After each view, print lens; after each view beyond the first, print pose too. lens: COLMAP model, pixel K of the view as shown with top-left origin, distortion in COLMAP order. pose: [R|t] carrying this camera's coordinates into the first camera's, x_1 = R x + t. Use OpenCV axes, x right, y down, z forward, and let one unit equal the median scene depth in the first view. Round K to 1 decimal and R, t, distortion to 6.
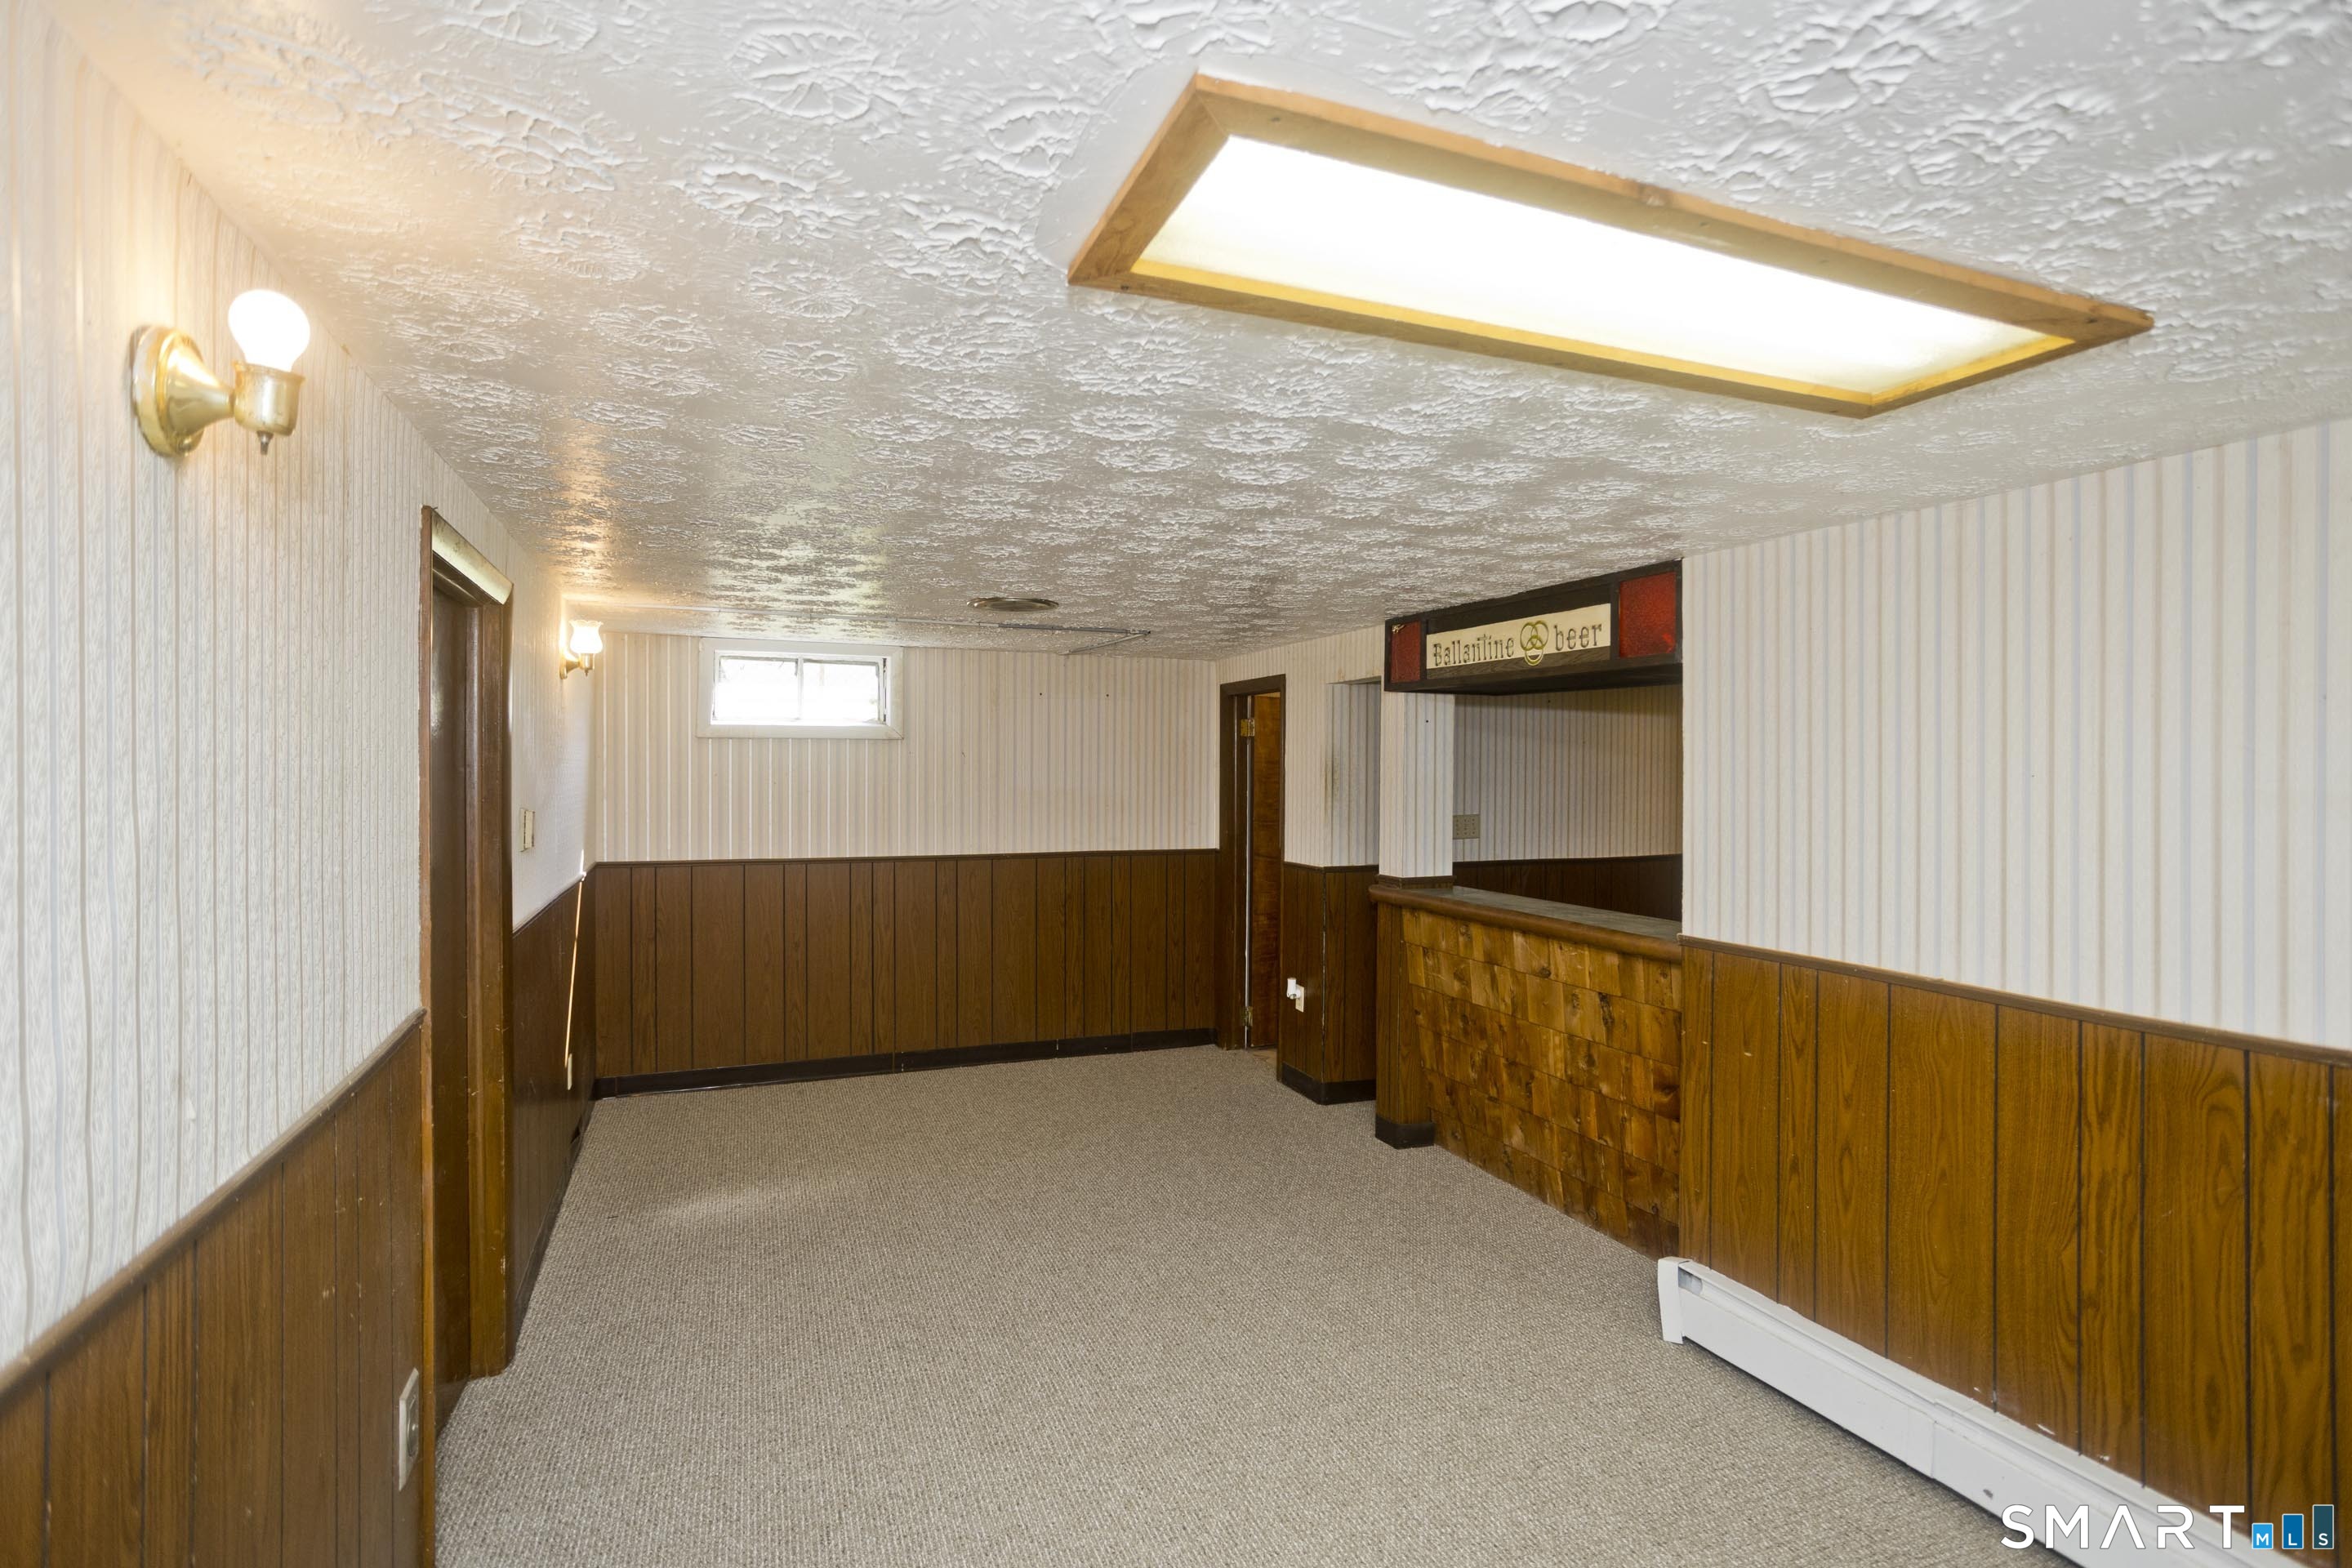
lens RADIAL K [[1181.0, 0, 1165.1], [0, 1181.0, 773.7], [0, 0, 1]] dist [-0.064945, 0.050874]
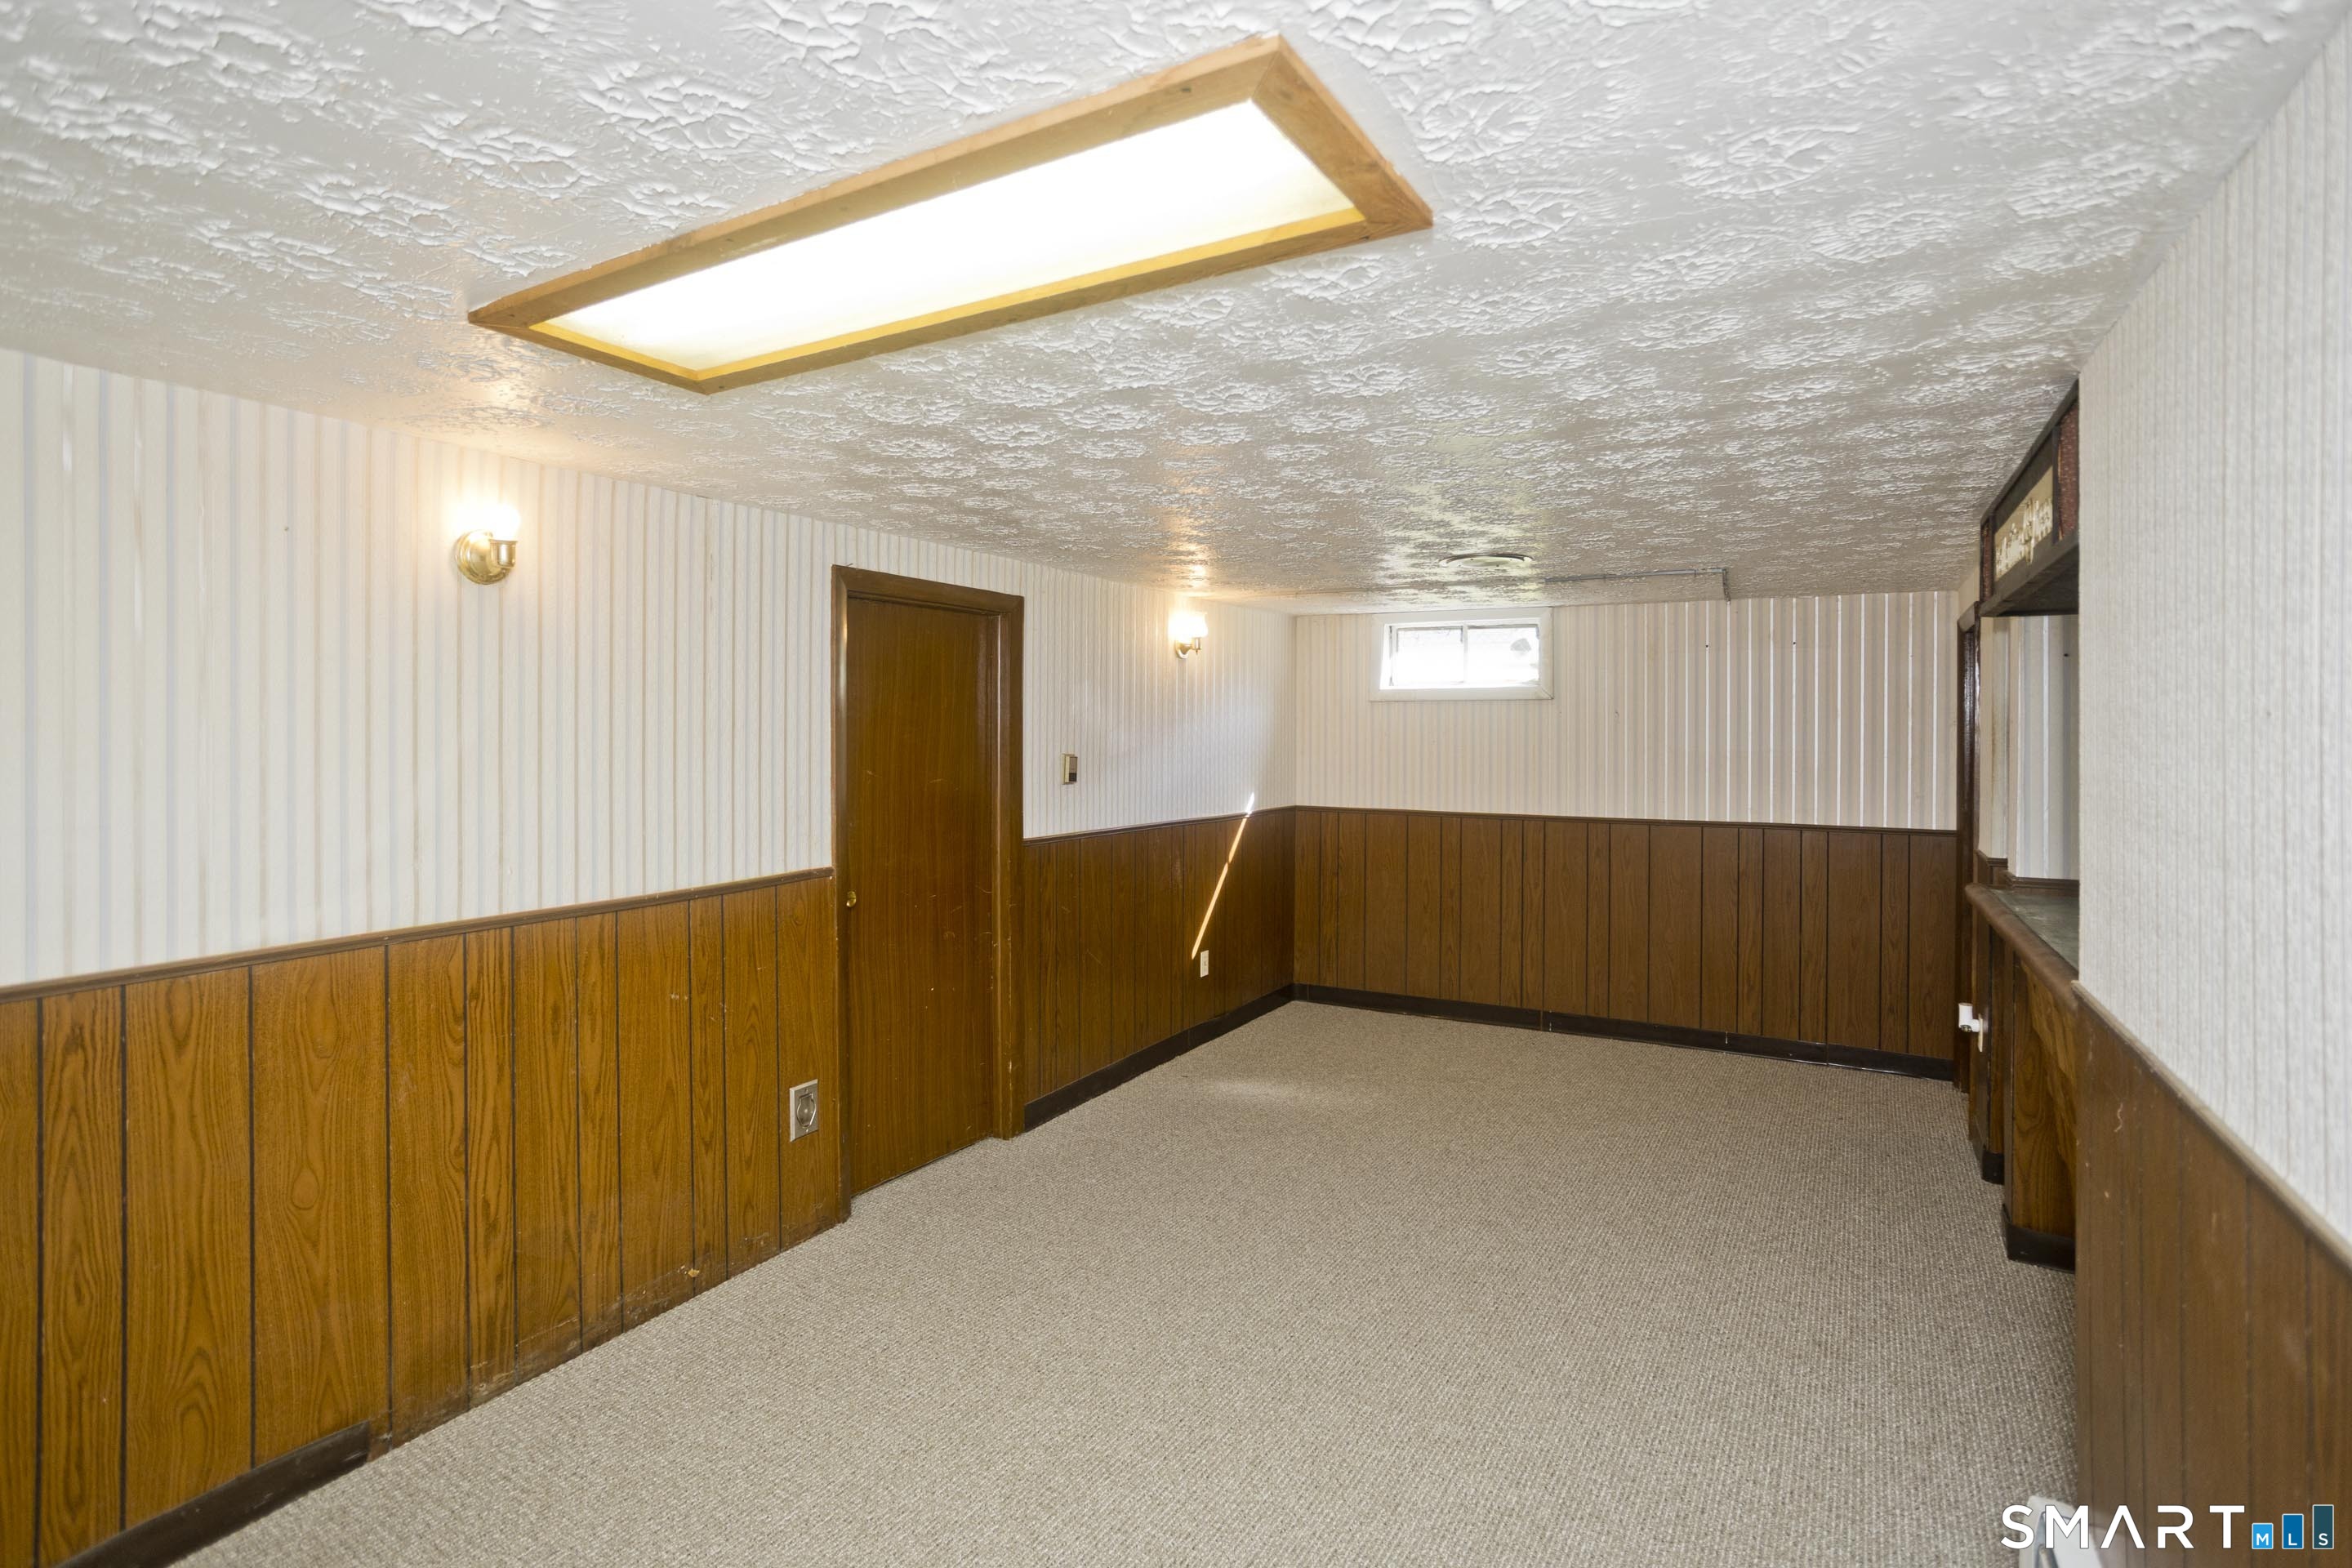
lens RADIAL K [[1167.7, 0, 1171.6], [0, 1167.7, 749.0], [0, 0, 1]] dist [-0.048122, 0.031207]
pose [[0.597852, 0.007805, -0.801569, 0.435896], [-0.002034, 0.999964, 0.008220, 0.006808], [0.801604, -0.003283, 0.597846, 0.174533]]
